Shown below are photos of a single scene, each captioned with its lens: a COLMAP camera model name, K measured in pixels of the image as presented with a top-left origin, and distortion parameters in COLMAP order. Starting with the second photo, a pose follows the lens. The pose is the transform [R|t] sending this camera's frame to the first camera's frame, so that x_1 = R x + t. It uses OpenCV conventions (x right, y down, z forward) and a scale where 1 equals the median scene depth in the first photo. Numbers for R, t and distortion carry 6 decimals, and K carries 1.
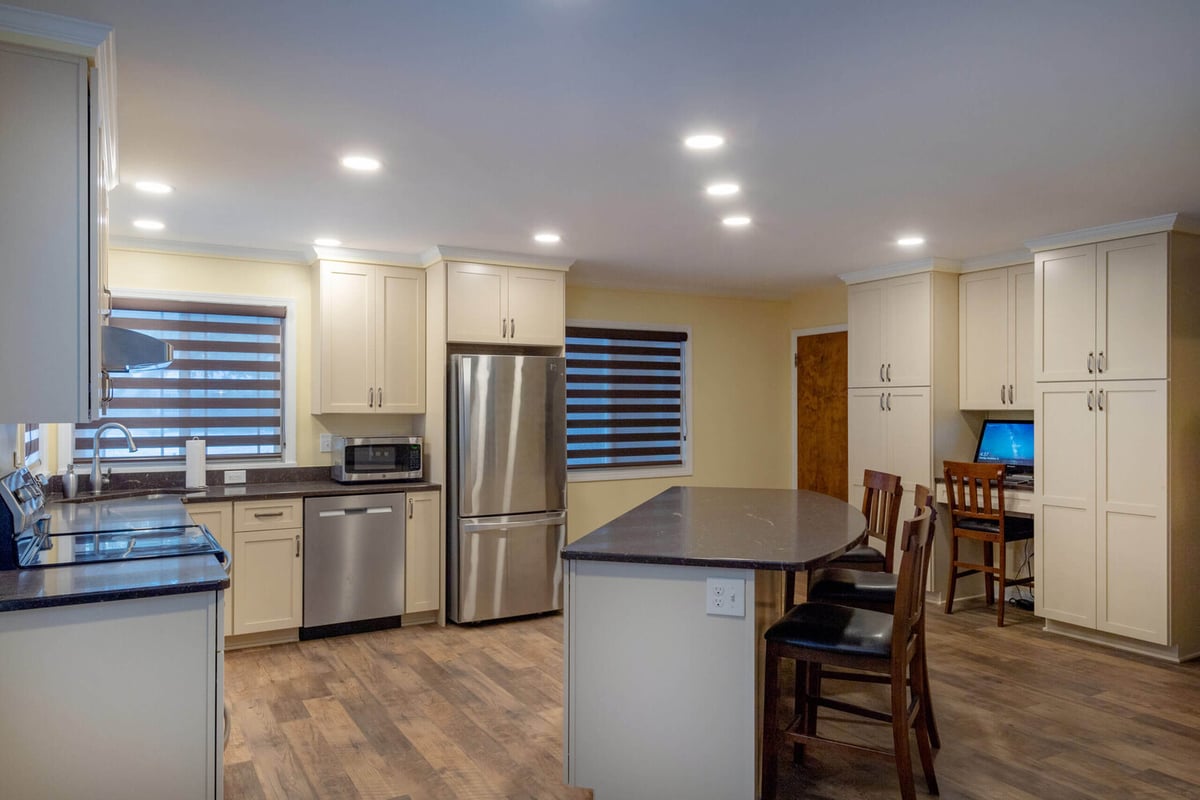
lens RADIAL K [[833.3, 0, 600.0], [0, 833.3, 400.0], [0, 0, 1]] dist [0.032325, 0.000606]
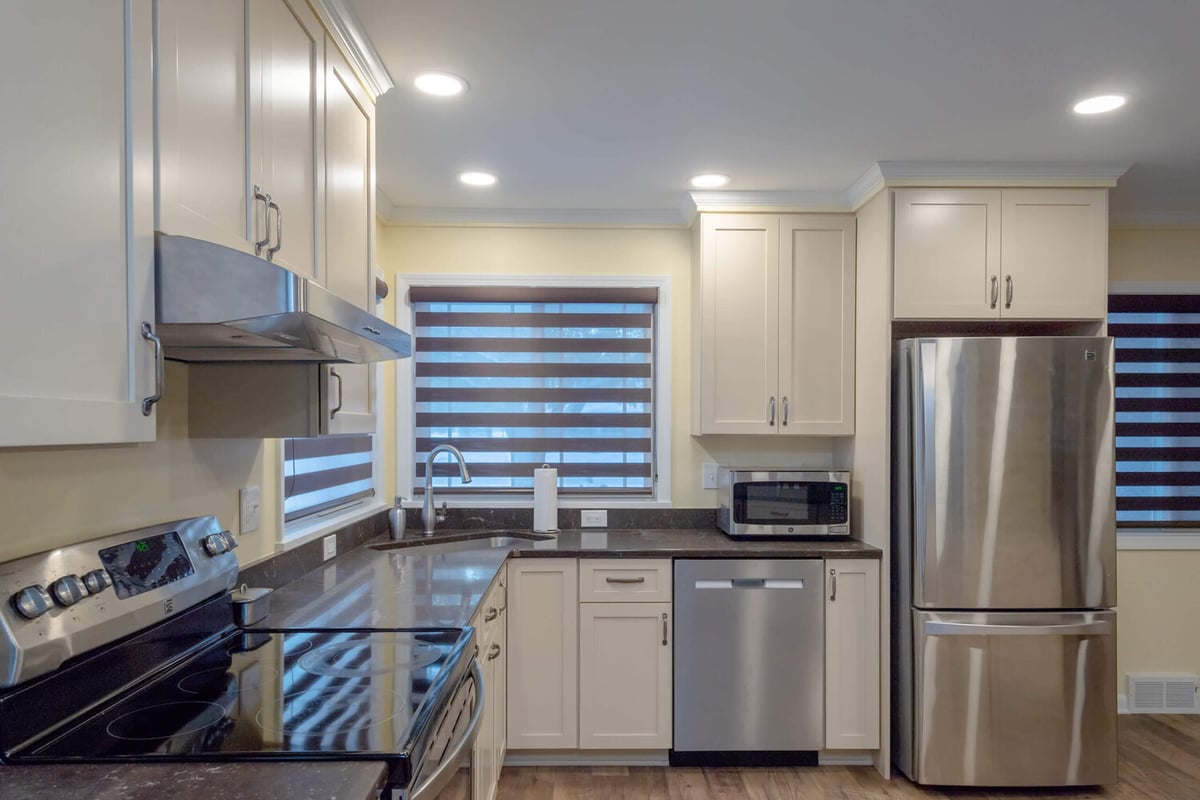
lens RADIAL K [[790.2, 0, 603.4], [0, 790.2, 429.0], [0, 0, 1]] dist [0.021371, 0.000496]
pose [[0.882077, 0.003422, -0.471093, -0.095942], [0.000435, 0.999967, 0.008079, 0.006337], [0.471105, -0.007331, 0.882046, 0.383157]]
